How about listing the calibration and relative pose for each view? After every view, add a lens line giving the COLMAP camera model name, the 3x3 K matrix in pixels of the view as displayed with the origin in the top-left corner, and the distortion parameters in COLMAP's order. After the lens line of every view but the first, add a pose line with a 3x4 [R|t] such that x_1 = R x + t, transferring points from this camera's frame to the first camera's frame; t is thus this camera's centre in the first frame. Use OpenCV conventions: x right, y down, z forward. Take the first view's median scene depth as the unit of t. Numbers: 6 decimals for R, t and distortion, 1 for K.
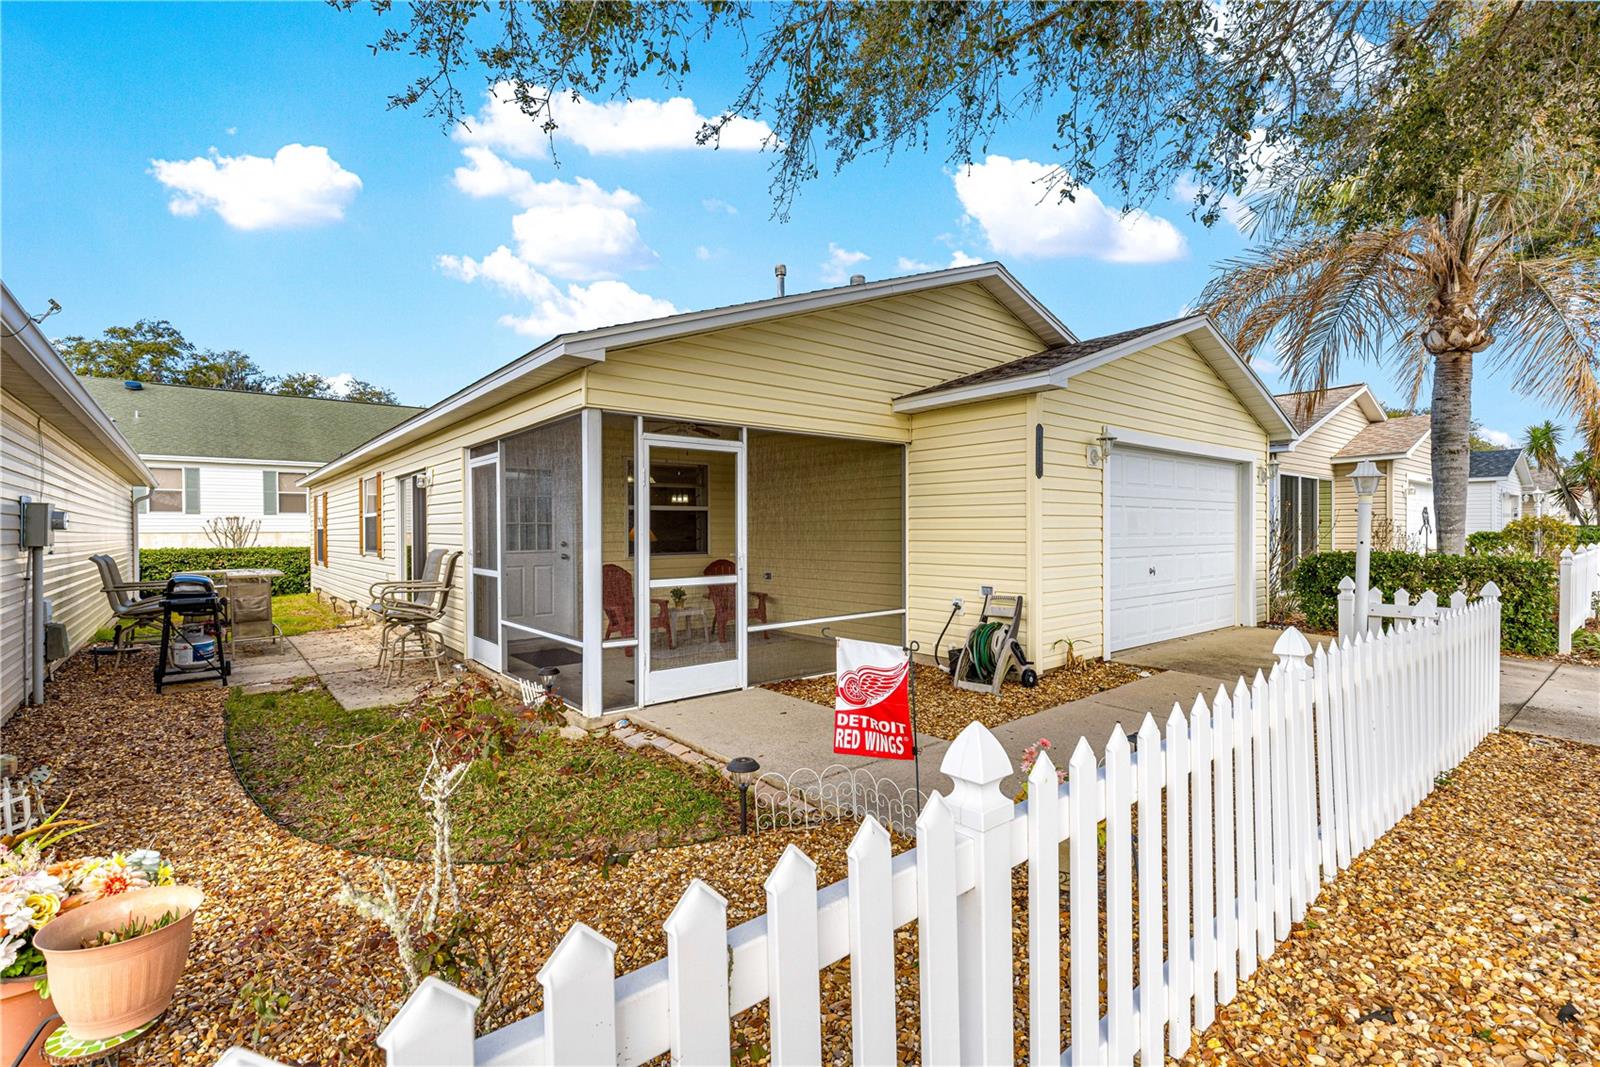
lens RADIAL K [[736.5, 0, 800.0], [0, 736.5, 533.5], [0, 0, 1]] dist [0.009991, -0.000927]
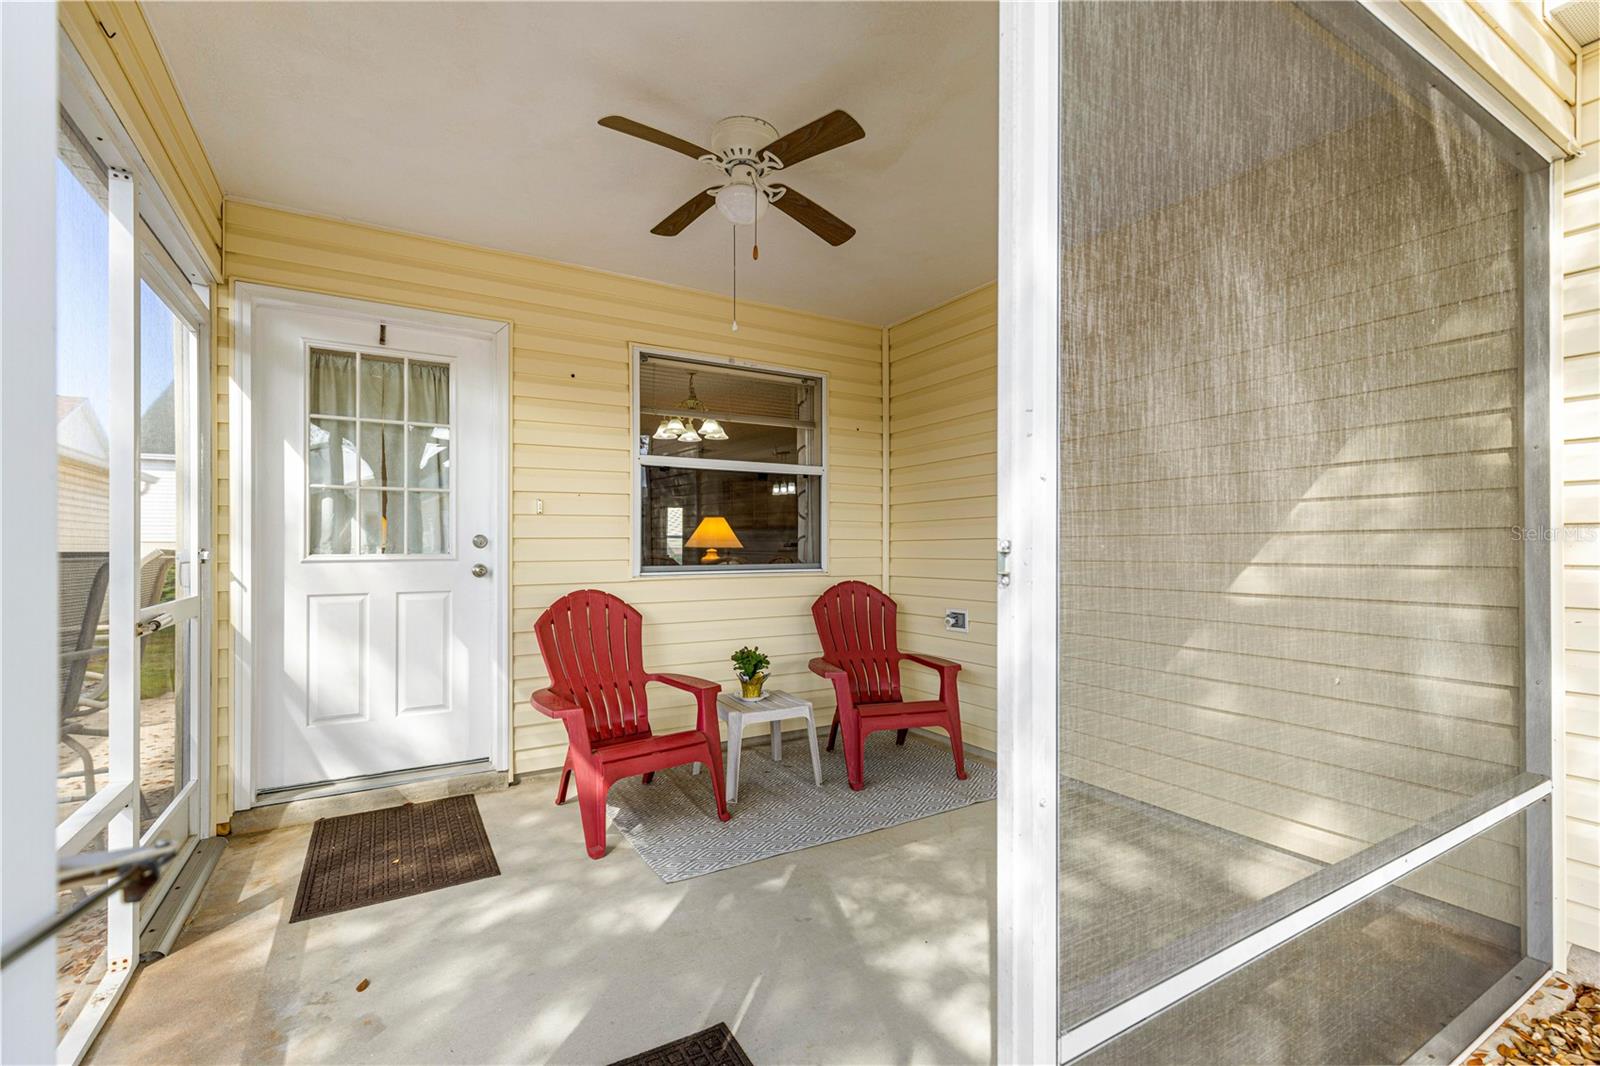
lens RADIAL K [[721.2, 0, 808.4], [0, 721.2, 558.8], [0, 0, 1]] dist [0.007482, -0.000328]
pose [[0.988891, 0.007645, -0.148444, -0.081594], [-0.006147, 0.999925, 0.010551, 0.020896], [0.148513, -0.009521, 0.988865, 0.684609]]
